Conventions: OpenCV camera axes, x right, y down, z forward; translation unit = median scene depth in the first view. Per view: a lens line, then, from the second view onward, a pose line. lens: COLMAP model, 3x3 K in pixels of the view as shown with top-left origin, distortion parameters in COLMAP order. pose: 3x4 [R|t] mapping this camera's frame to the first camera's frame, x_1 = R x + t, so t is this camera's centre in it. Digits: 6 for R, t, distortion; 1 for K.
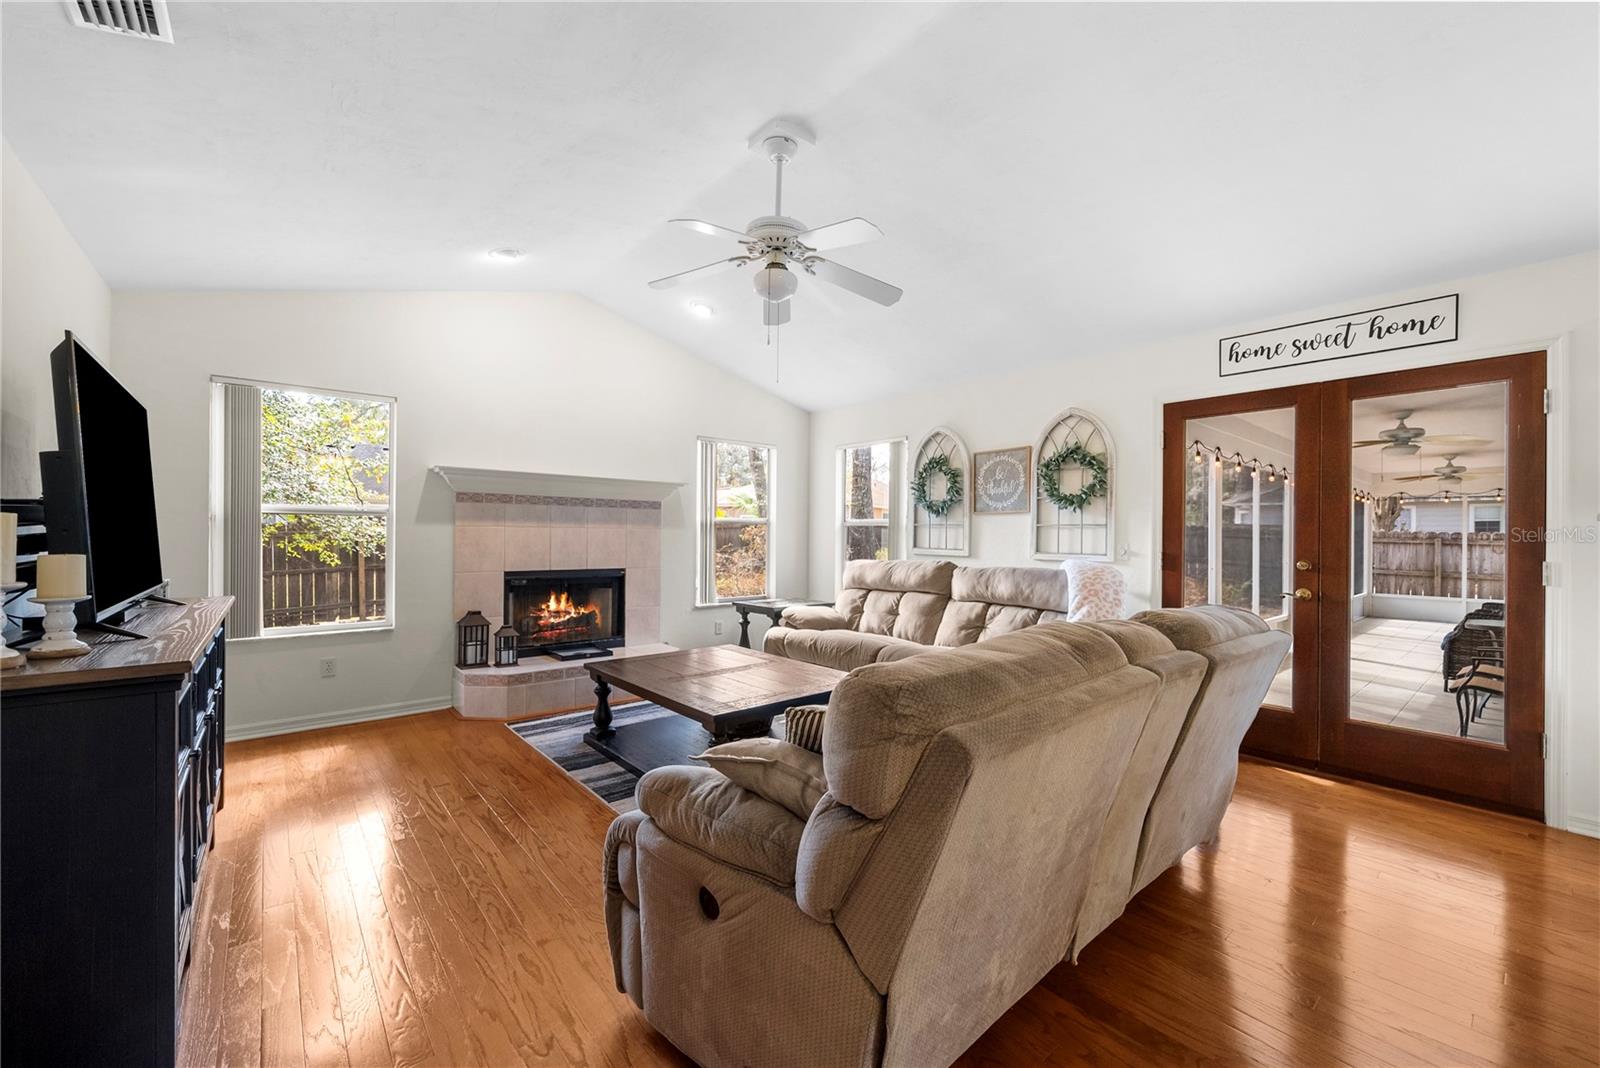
lens RADIAL K [[633.5, 0, 803.4], [0, 633.5, 535.3], [0, 0, 1]] dist [-0.001018, 0.000031]
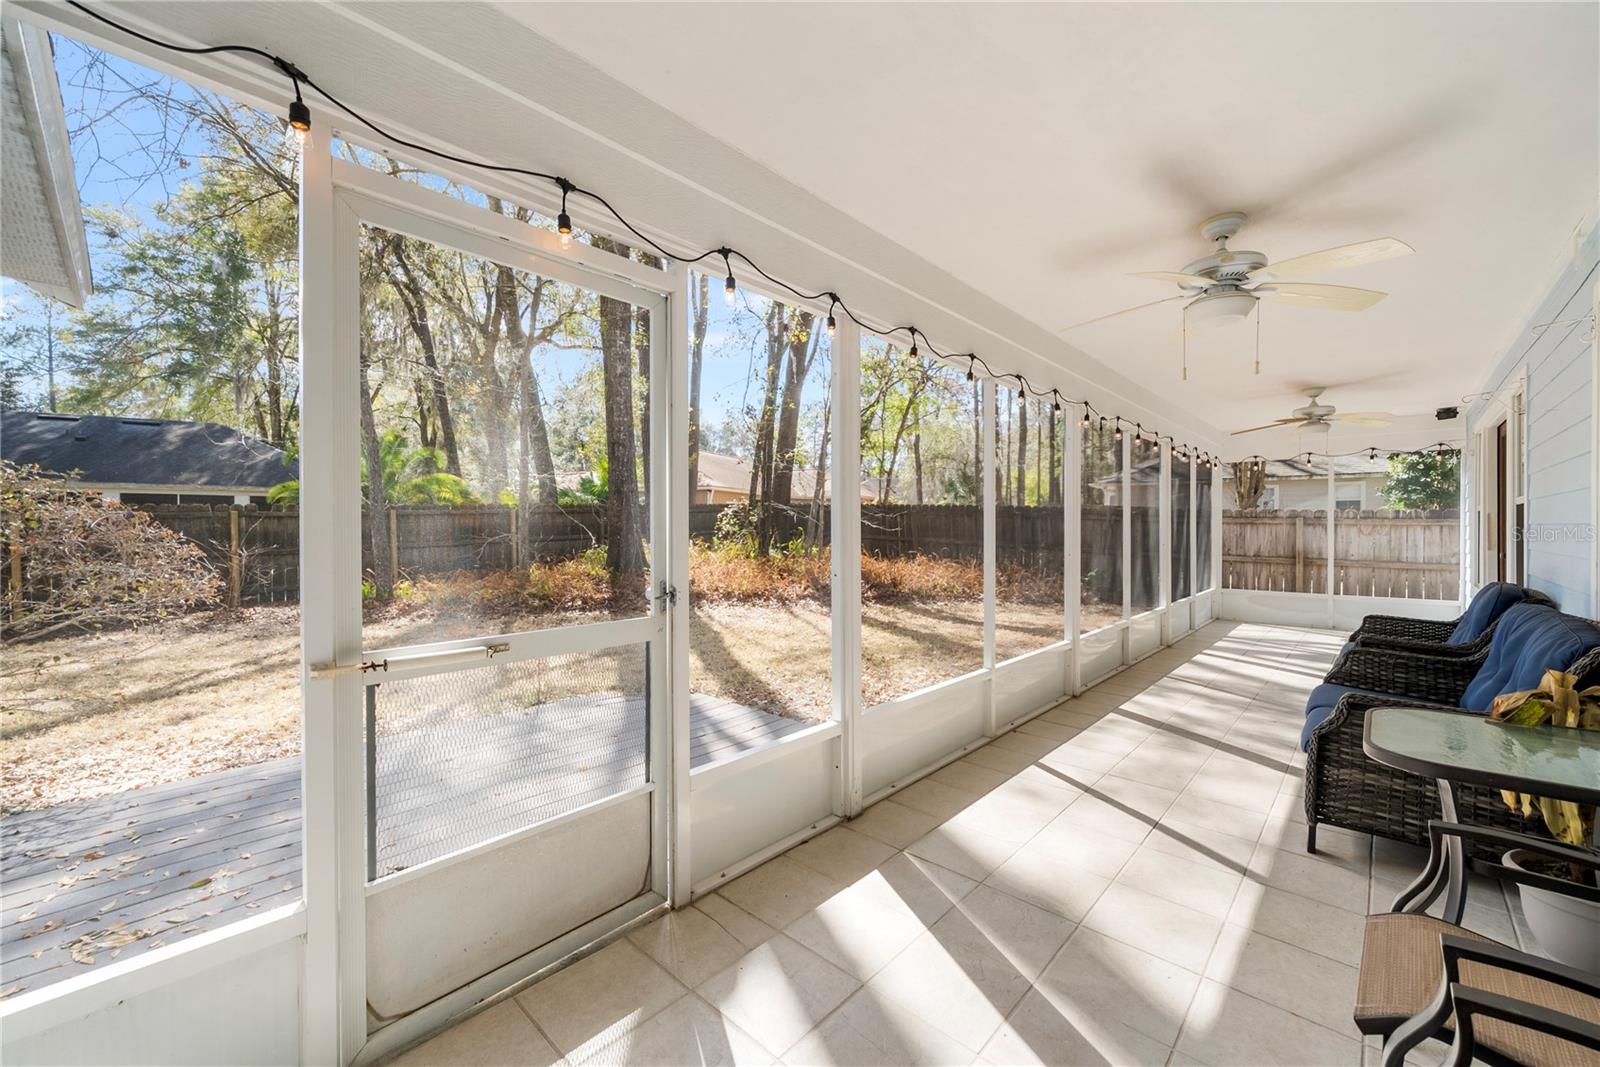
lens RADIAL K [[633.5, 0, 803.4], [0, 633.5, 534.8], [0, 0, 1]] dist [-0.001018, 0.000031]
pose [[0.992635, -0.012310, 0.120518, 0.273460], [0.010187, 0.999782, 0.018212, 0.006846], [-0.120716, -0.016850, 0.992544, 0.271762]]
